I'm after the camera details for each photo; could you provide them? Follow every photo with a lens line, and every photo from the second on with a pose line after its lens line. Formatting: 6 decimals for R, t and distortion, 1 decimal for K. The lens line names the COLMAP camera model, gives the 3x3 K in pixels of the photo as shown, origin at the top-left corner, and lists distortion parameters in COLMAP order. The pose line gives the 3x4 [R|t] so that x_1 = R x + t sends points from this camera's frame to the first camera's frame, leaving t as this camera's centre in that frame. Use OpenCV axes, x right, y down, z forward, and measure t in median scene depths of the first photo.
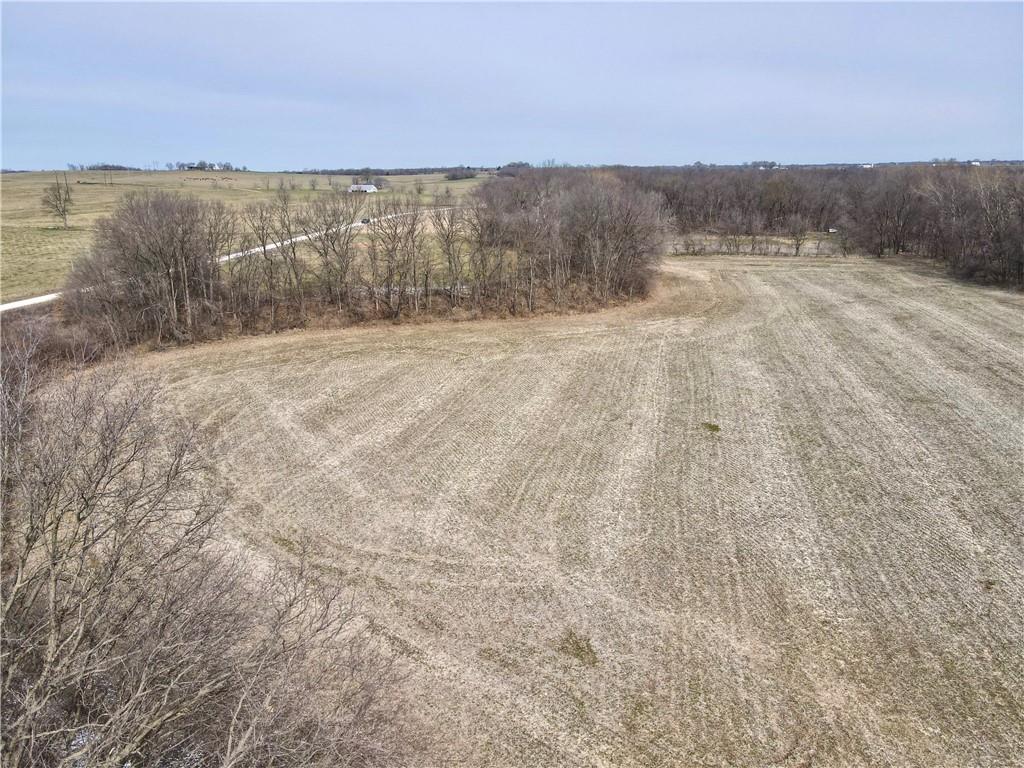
lens RADIAL K [[743.6, 0, 507.4], [0, 743.6, 386.7], [0, 0, 1]] dist [0.037869, -0.029797]
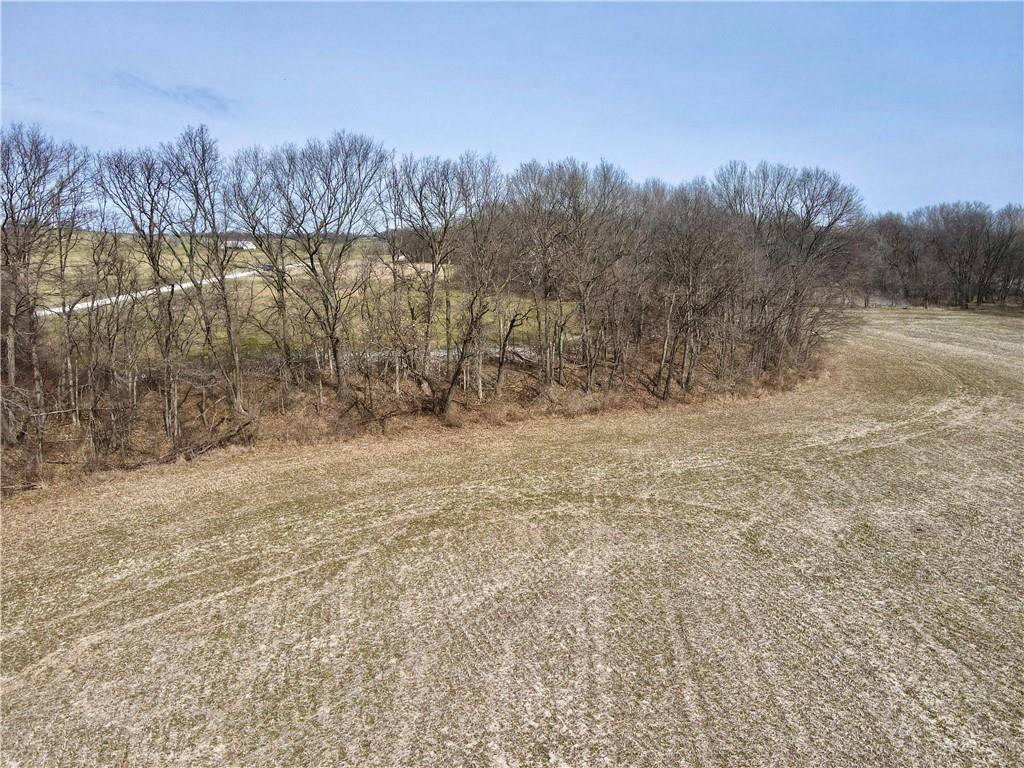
lens RADIAL K [[743.6, 0, 510.4], [0, 743.6, 381.9], [0, 0, 1]] dist [0.037869, -0.029797]
pose [[0.983555, -0.014752, 0.180006, -0.194497], [0.033030, 0.994542, -0.098970, -0.063501], [-0.177564, 0.103288, 0.978674, 0.526798]]
